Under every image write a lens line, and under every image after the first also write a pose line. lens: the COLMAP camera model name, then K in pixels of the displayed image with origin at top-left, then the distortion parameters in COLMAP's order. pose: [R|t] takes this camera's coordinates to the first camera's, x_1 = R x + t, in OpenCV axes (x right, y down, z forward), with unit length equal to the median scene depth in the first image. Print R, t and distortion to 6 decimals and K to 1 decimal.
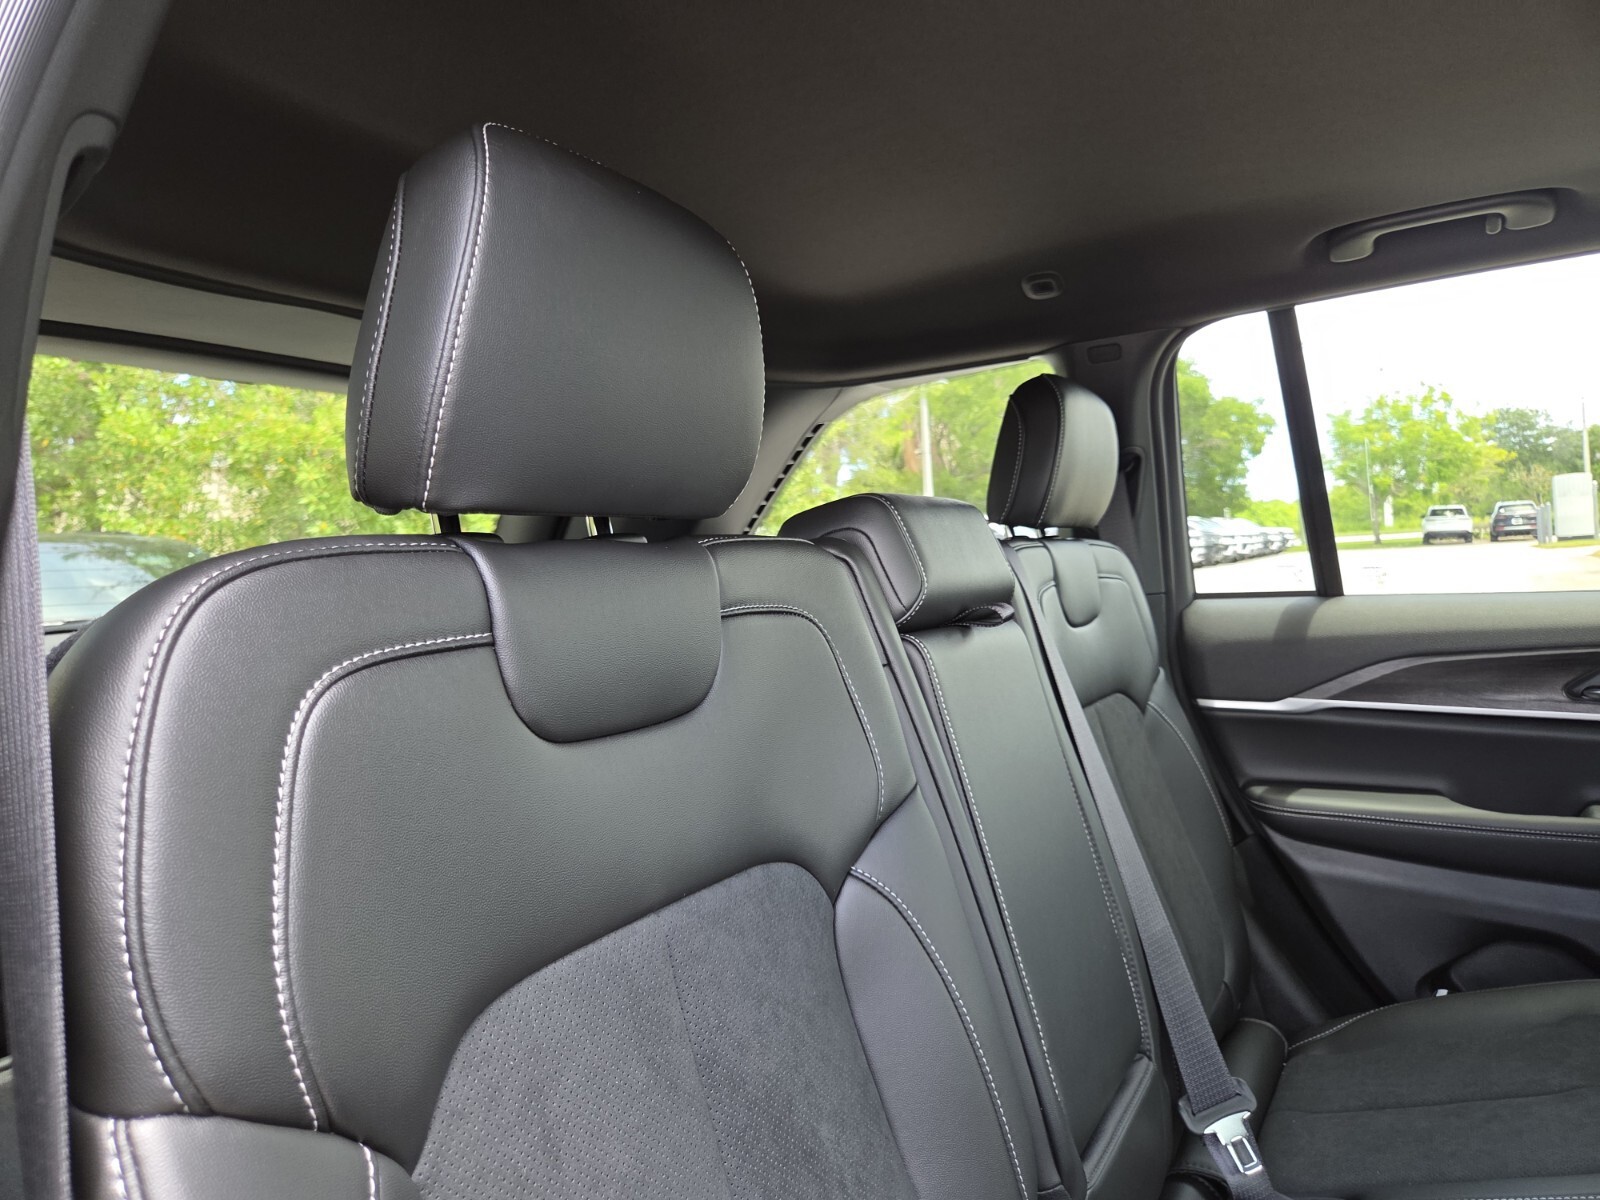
lens RADIAL K [[1105.3, 0, 800.0], [0, 1105.3, 600.0], [0, 0, 1]] dist [0.009889, 0.000476]
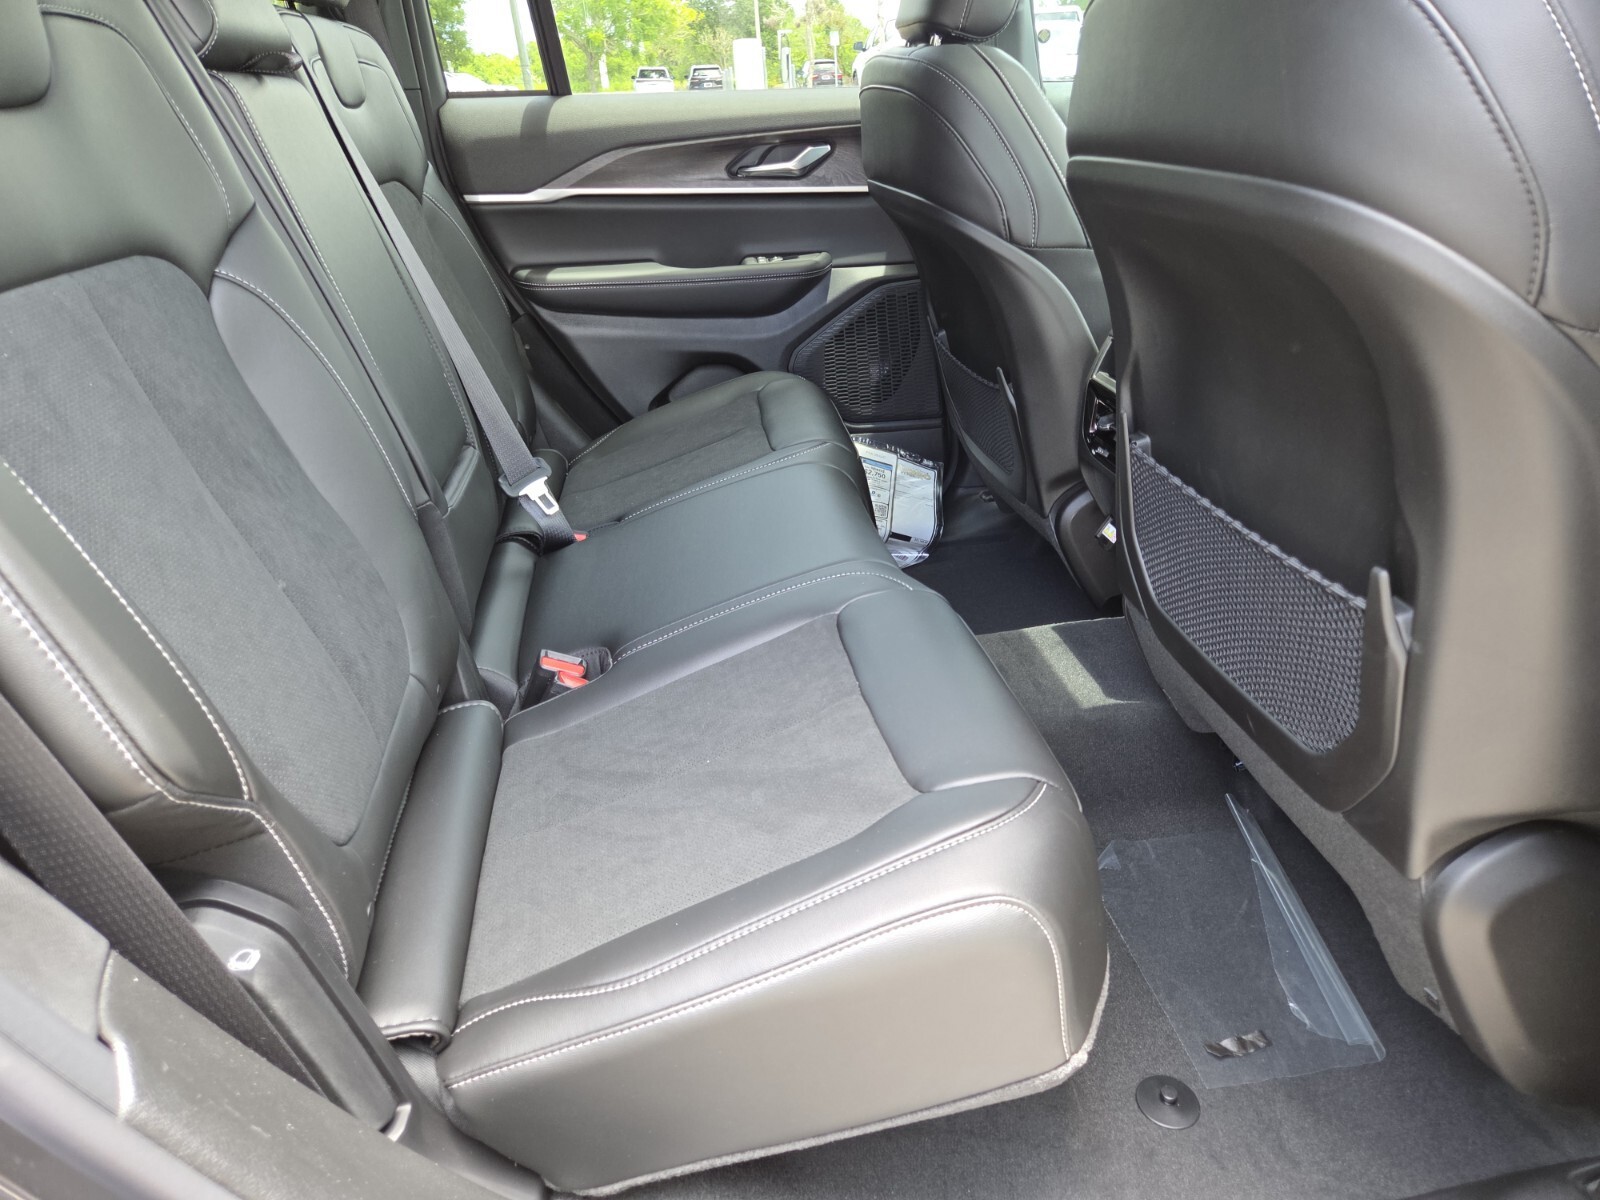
lens RADIAL K [[1059.2, 0, 800.0], [0, 1059.2, 600.0], [0, 0, 1]] dist [0.078017, -0.064799]
pose [[0.796262, -0.241939, 0.554466, -0.092562], [0.017675, 0.925458, 0.378438, 0.070781], [-0.604694, -0.291536, 0.741183, -0.176553]]
